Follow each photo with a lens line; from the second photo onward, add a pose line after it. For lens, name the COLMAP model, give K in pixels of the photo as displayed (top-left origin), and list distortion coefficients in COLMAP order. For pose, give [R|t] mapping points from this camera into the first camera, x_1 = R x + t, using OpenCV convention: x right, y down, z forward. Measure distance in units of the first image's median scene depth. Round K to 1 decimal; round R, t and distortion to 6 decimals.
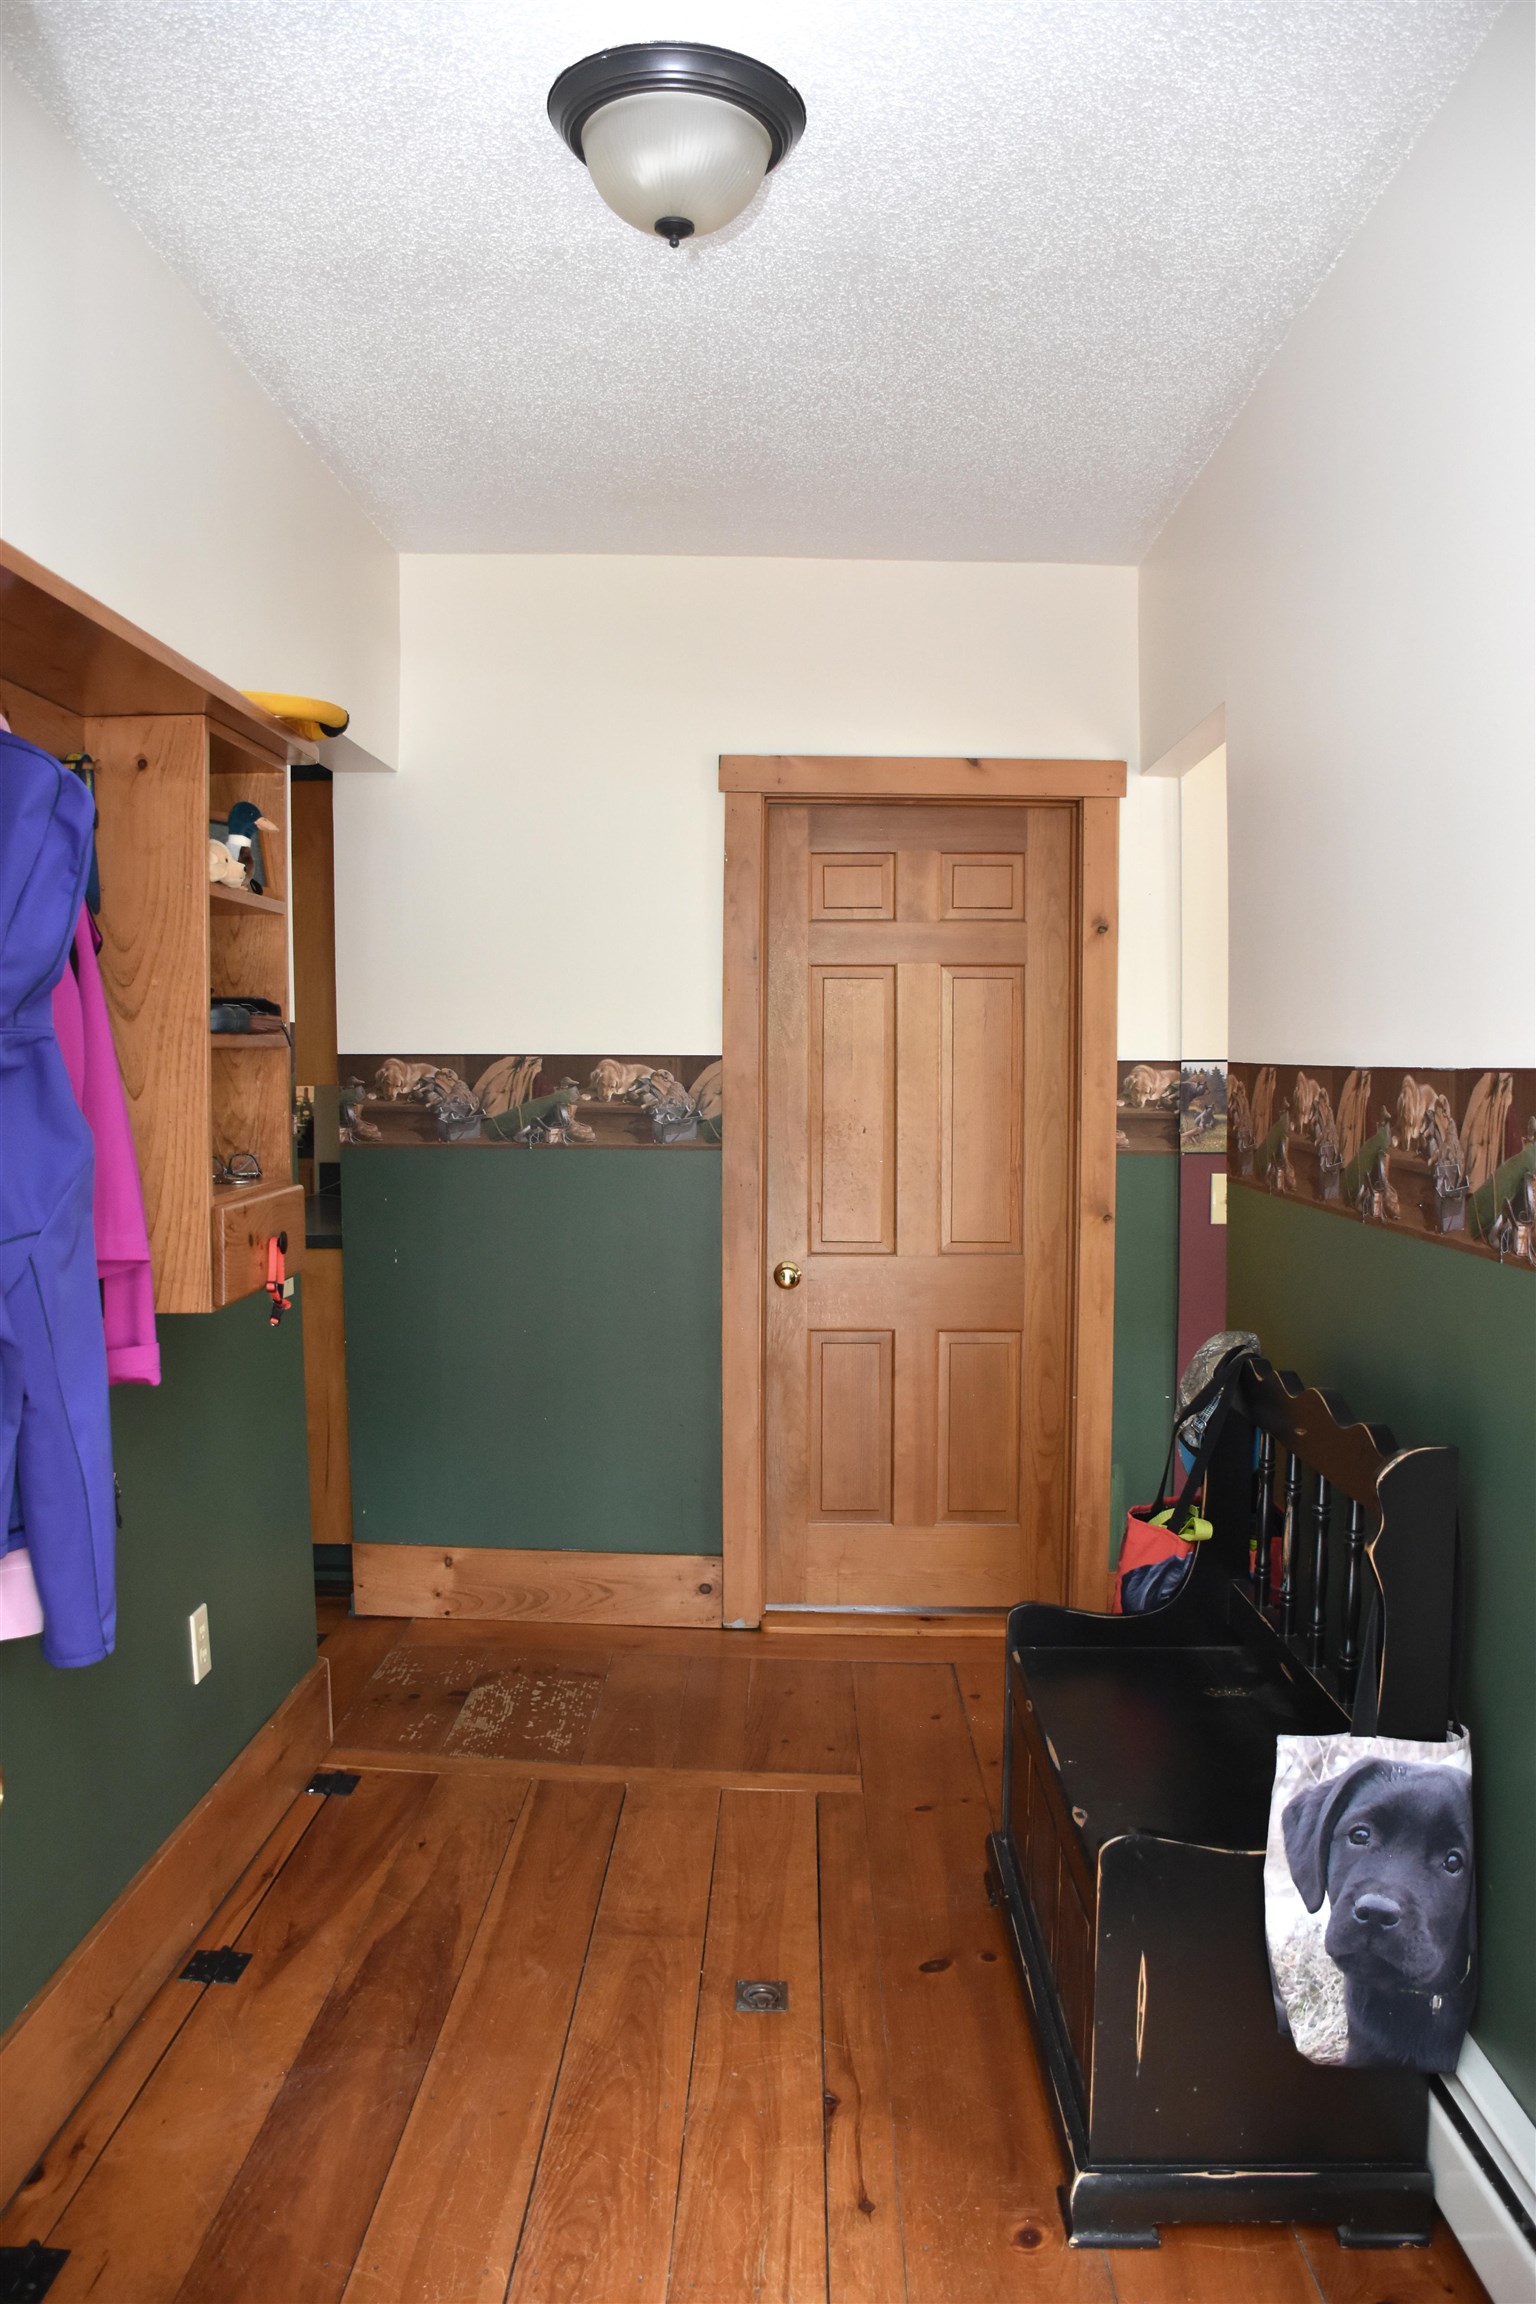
lens RADIAL K [[1776.4, 0, 768.1], [0, 1776.4, 1151.1], [0, 0, 1]] dist [-0.151661, 0.100857]
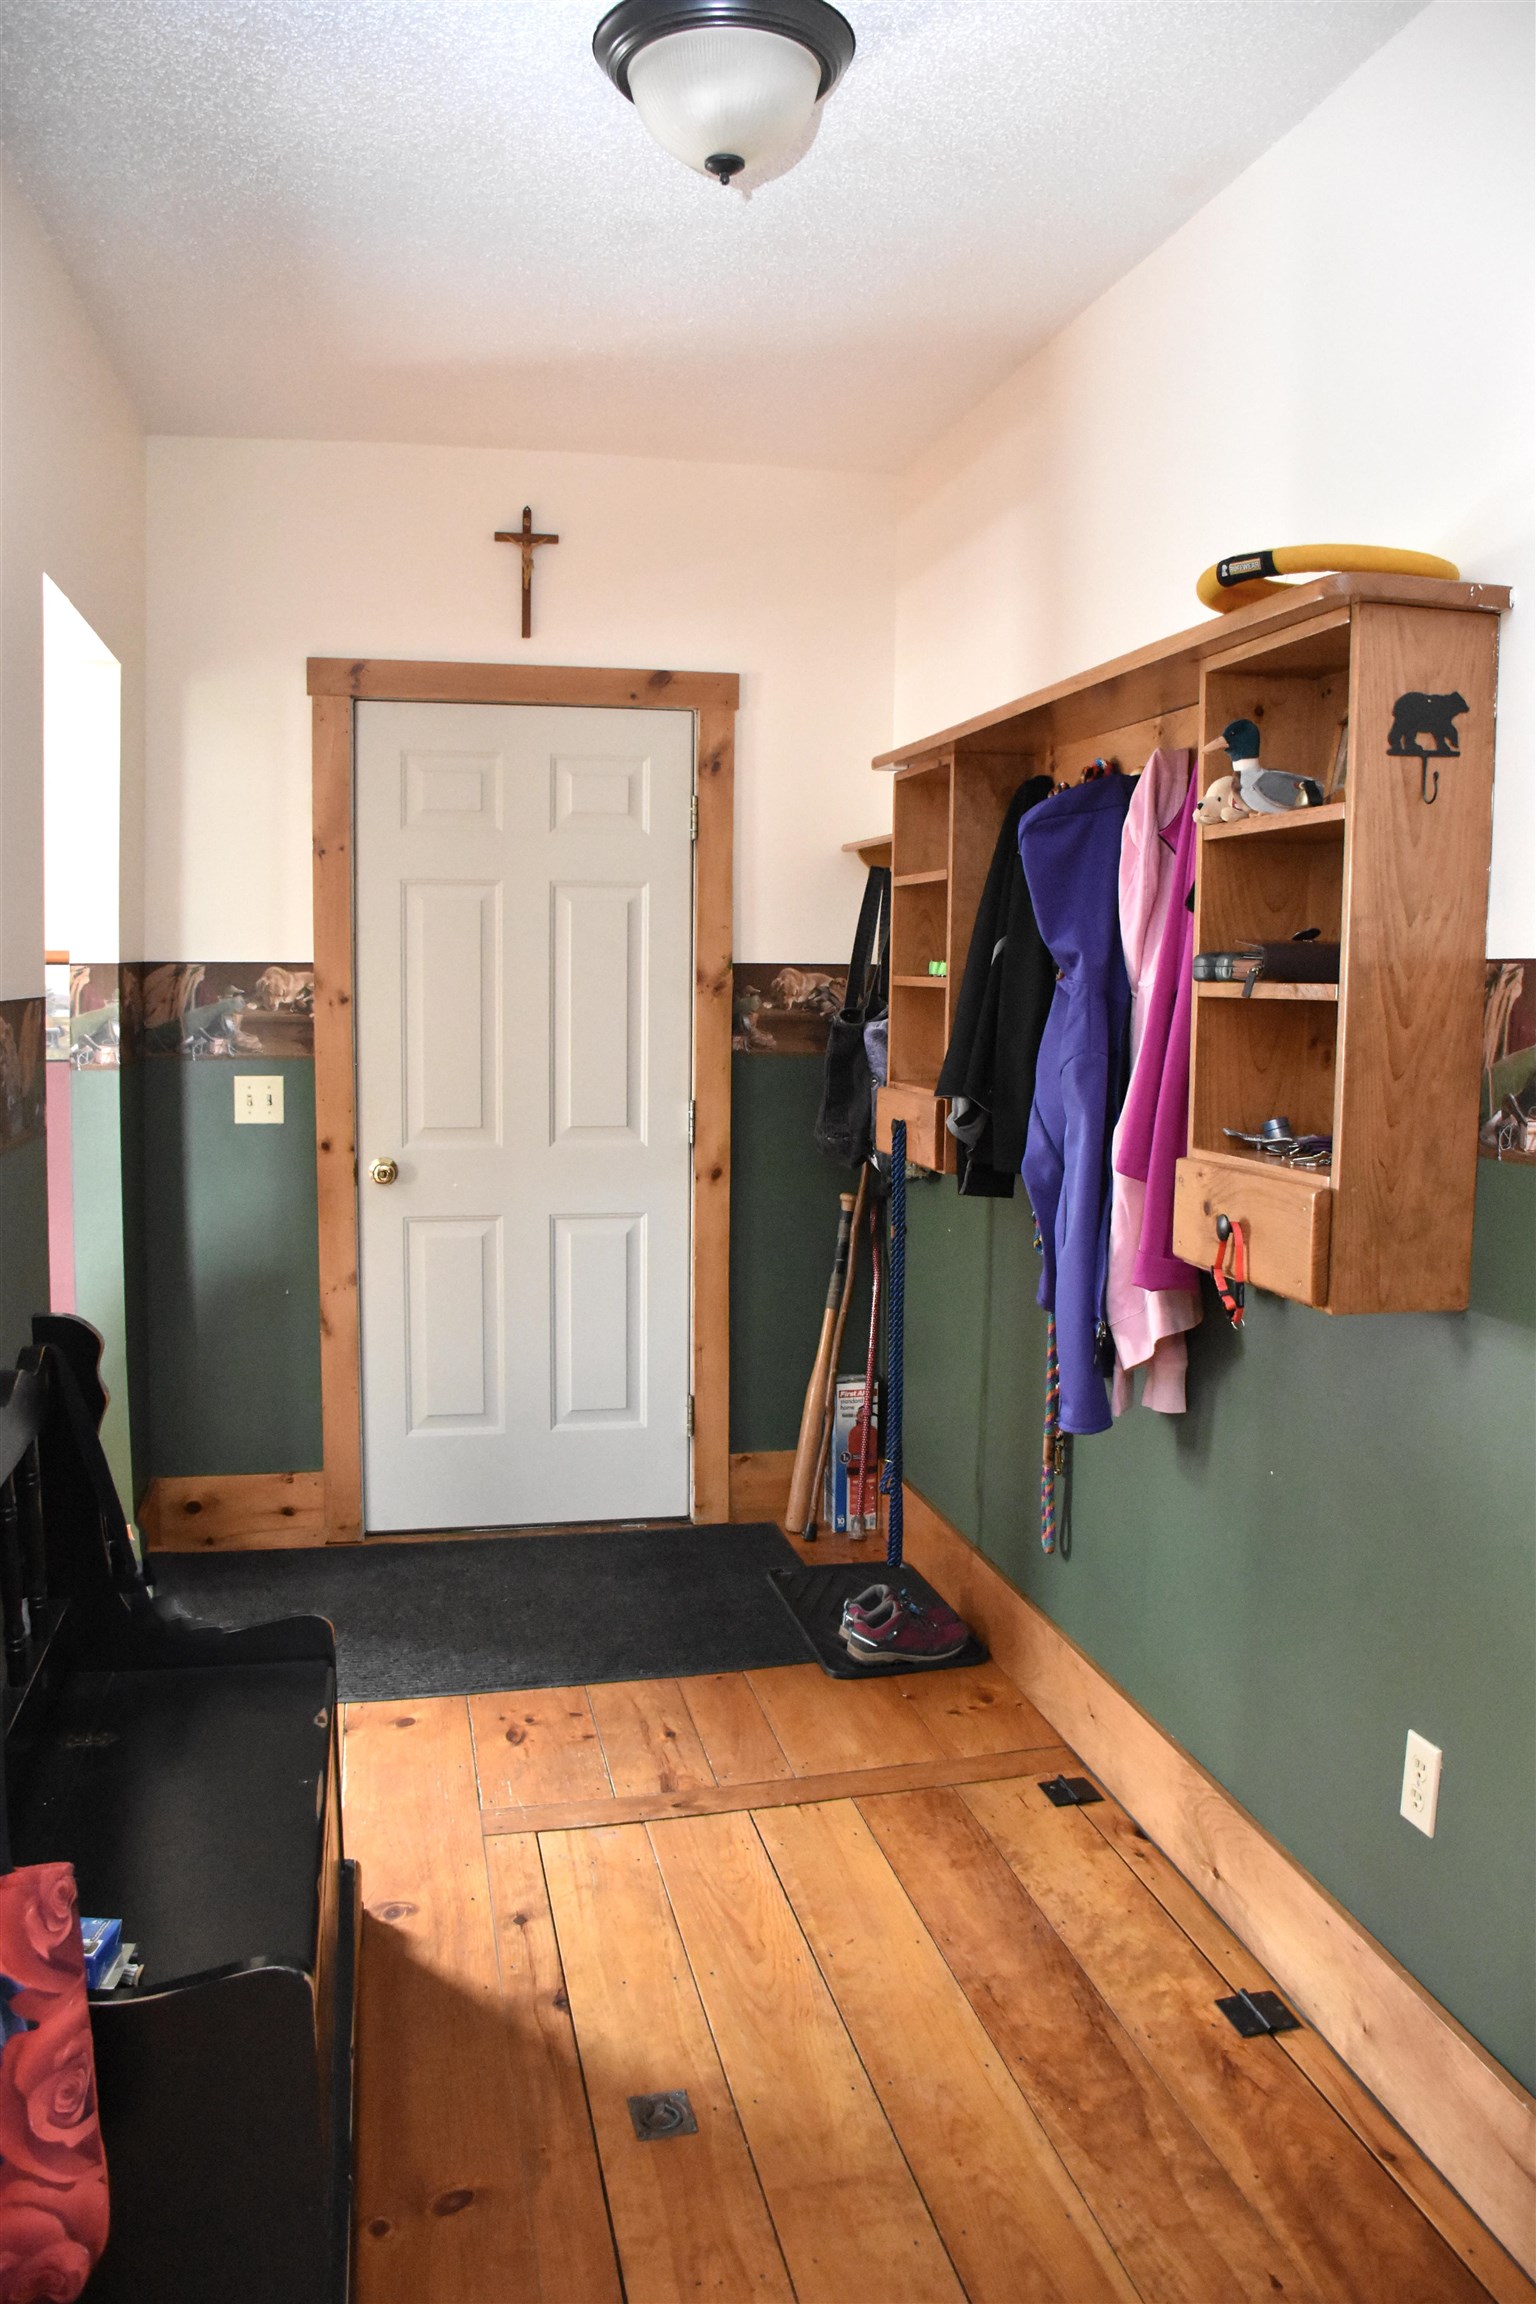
lens RADIAL K [[1776.4, 0, 768.1], [0, 1776.4, 1151.1], [0, 0, 1]] dist [-0.151661, 0.100857]
pose [[-0.972050, 0.012448, -0.234443, 0.140083], [-0.025998, 0.986745, 0.160184, -0.117041], [0.233329, 0.161802, -0.958842, 1.780011]]
